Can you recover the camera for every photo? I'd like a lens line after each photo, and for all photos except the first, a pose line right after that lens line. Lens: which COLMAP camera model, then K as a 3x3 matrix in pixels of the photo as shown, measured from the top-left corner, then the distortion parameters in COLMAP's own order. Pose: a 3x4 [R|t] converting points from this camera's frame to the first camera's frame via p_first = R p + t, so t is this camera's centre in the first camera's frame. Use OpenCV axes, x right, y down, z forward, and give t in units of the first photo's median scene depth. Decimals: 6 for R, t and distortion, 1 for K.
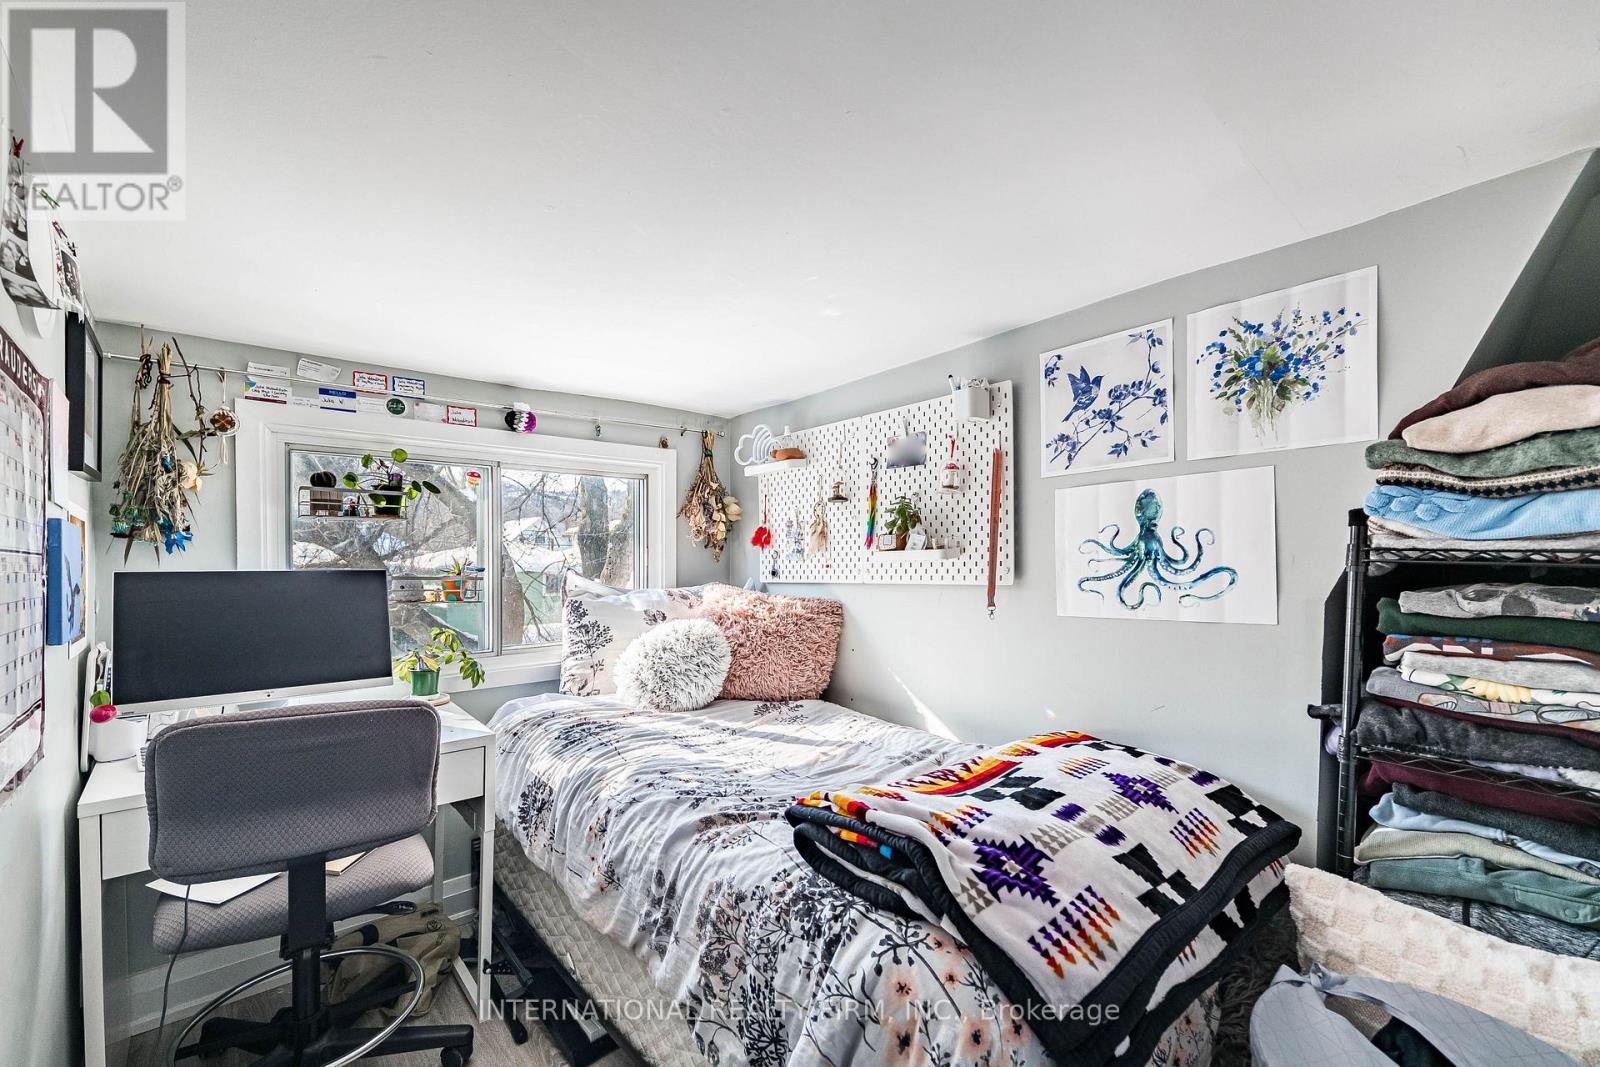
lens RADIAL K [[662.6, 0, 800.0], [0, 662.6, 533.5], [0, 0, 1]] dist [0.002063, 0.000227]
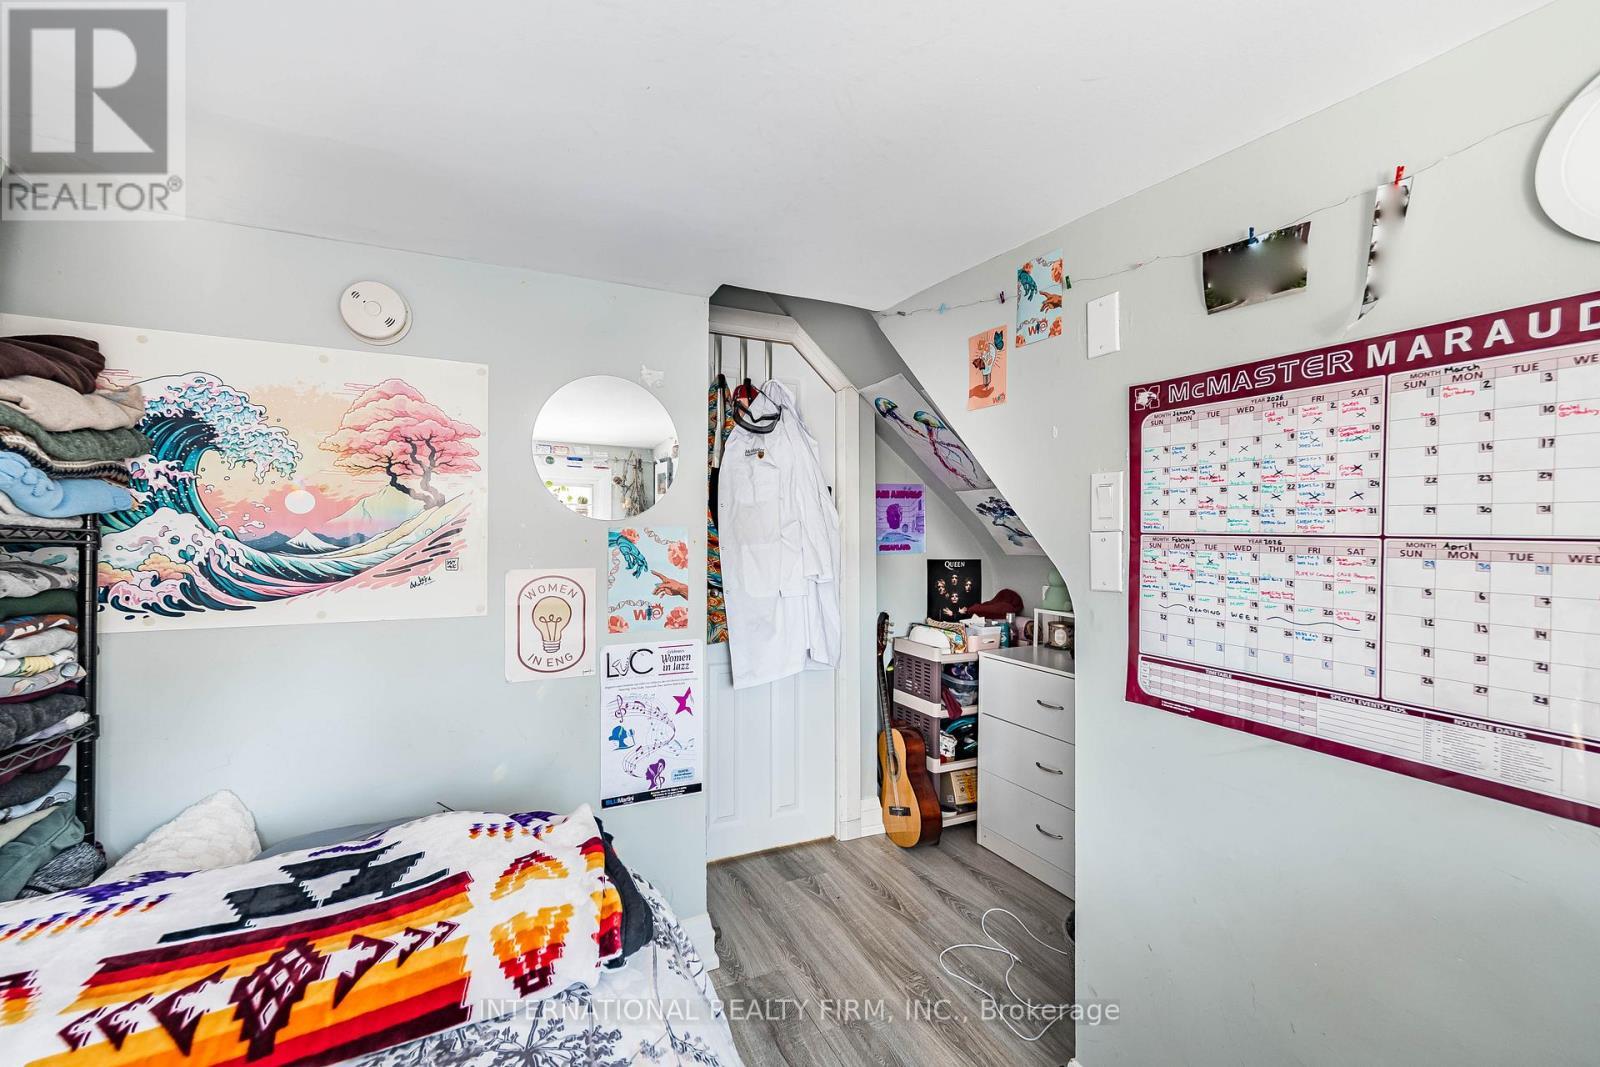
lens RADIAL K [[662.6, 0, 800.0], [0, 662.6, 533.5], [0, 0, 1]] dist [0.002063, 0.000227]
pose [[-0.964524, -0.002048, 0.263987, -0.305421], [-0.008258, 0.999715, -0.022418, 0.041256], [-0.263866, -0.023803, -0.964266, 1.437304]]
